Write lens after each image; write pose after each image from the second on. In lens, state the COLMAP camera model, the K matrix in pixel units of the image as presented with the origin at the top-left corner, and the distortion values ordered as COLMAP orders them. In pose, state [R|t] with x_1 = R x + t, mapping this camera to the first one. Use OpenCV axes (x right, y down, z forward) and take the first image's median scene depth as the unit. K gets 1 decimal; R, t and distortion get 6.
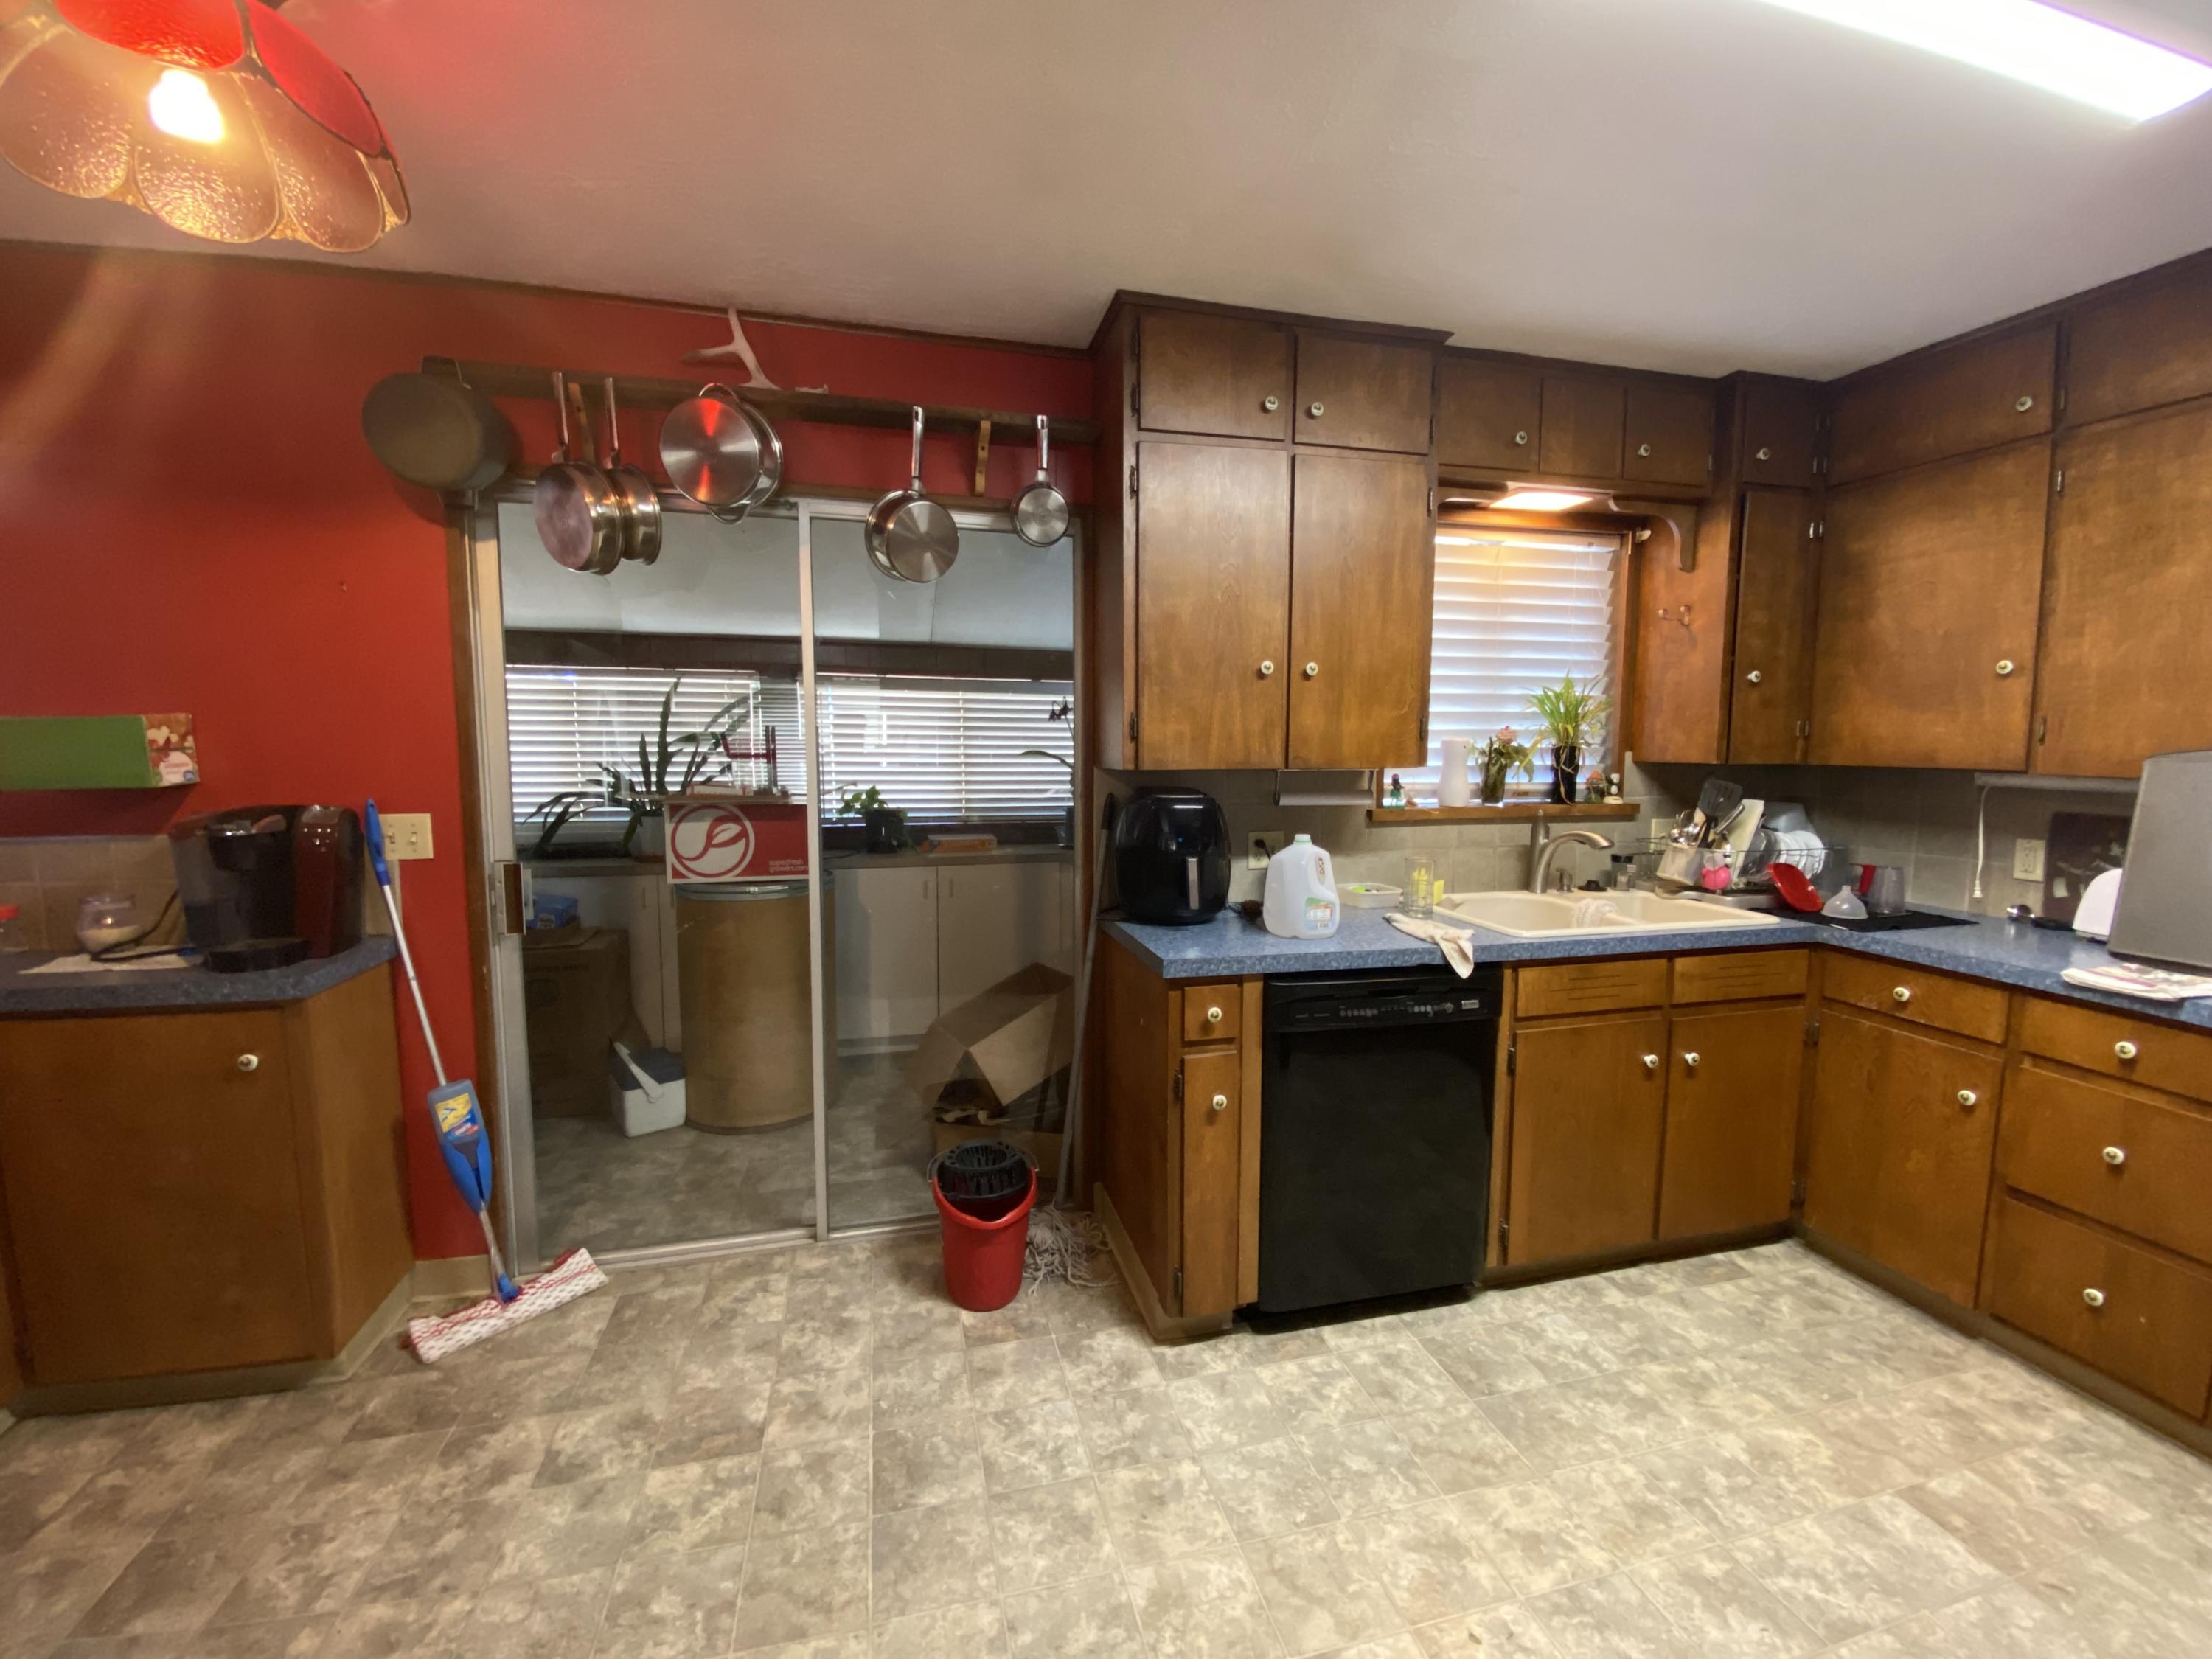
lens RADIAL K [[888.5, 0, 1111.8], [0, 888.5, 801.0], [0, 0, 1]] dist [0.001203, -0.014847]
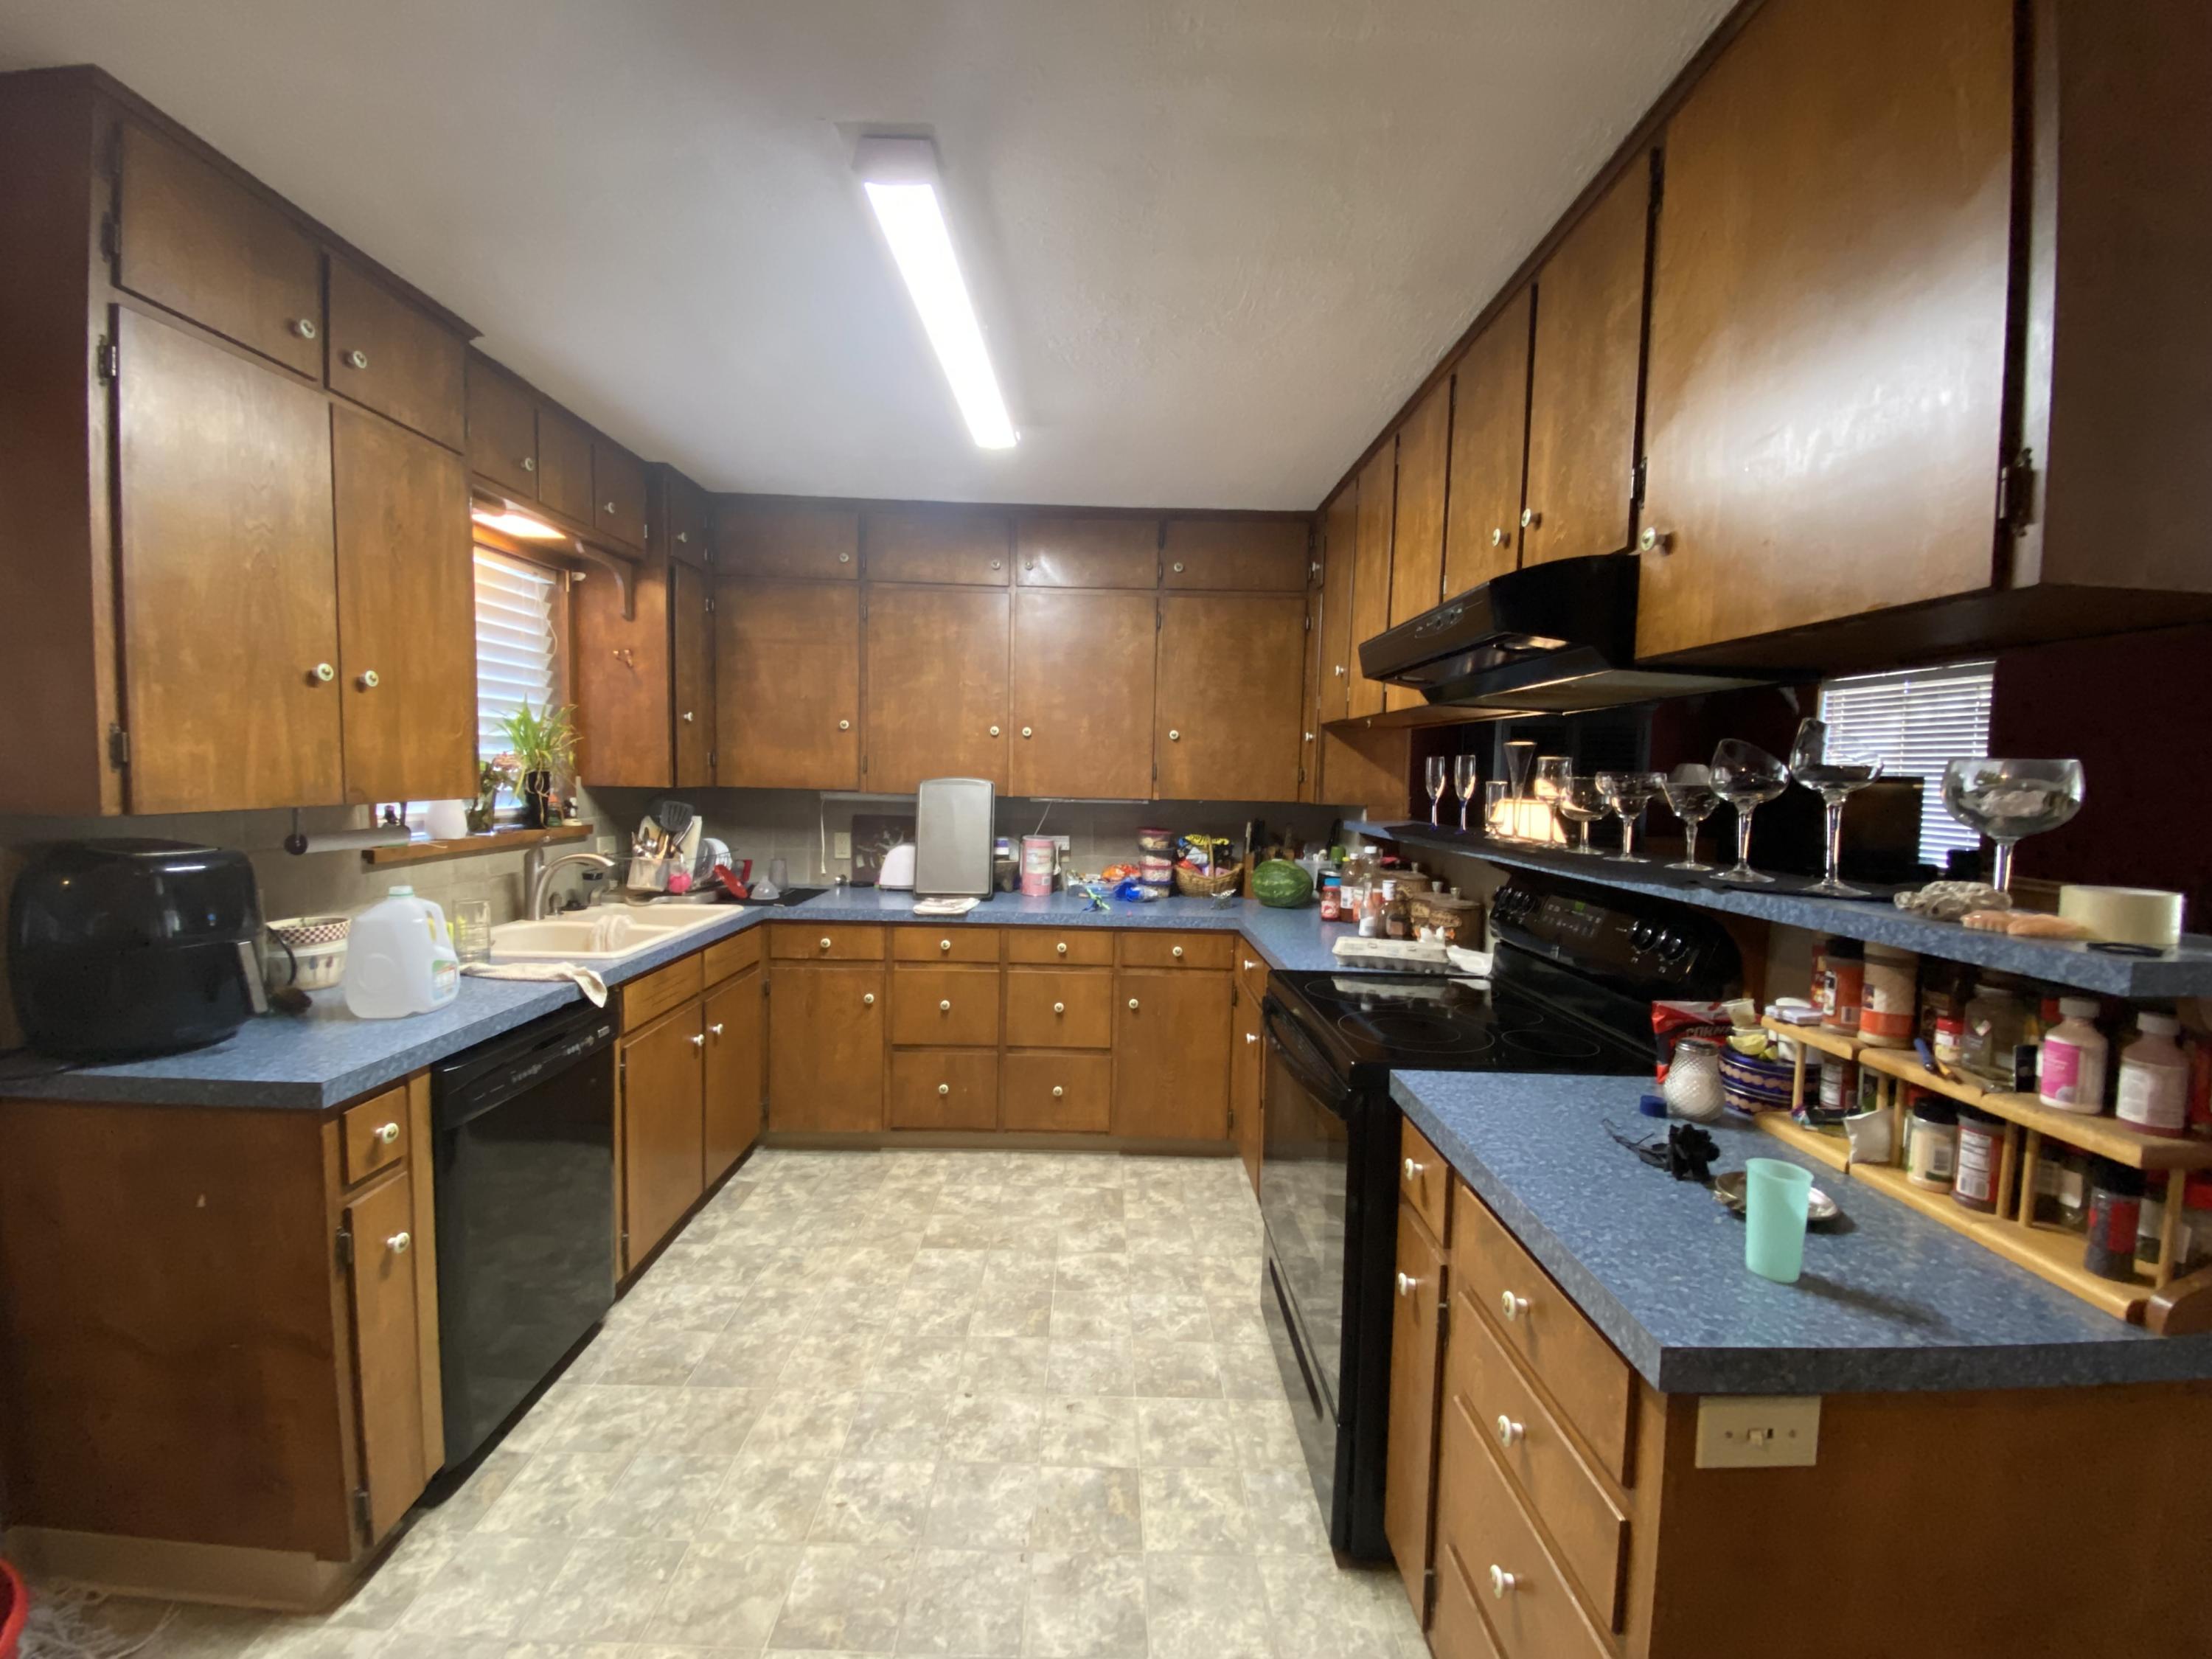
lens RADIAL K [[883.6, 0, 1108.3], [0, 883.6, 787.1], [0, 0, 1]] dist [-0.000782, -0.020840]
pose [[0.215456, -0.016261, 0.976378, -0.409741], [0.042013, 0.999090, 0.007368, -0.030379], [-0.975609, 0.039433, 0.215943, 0.191212]]
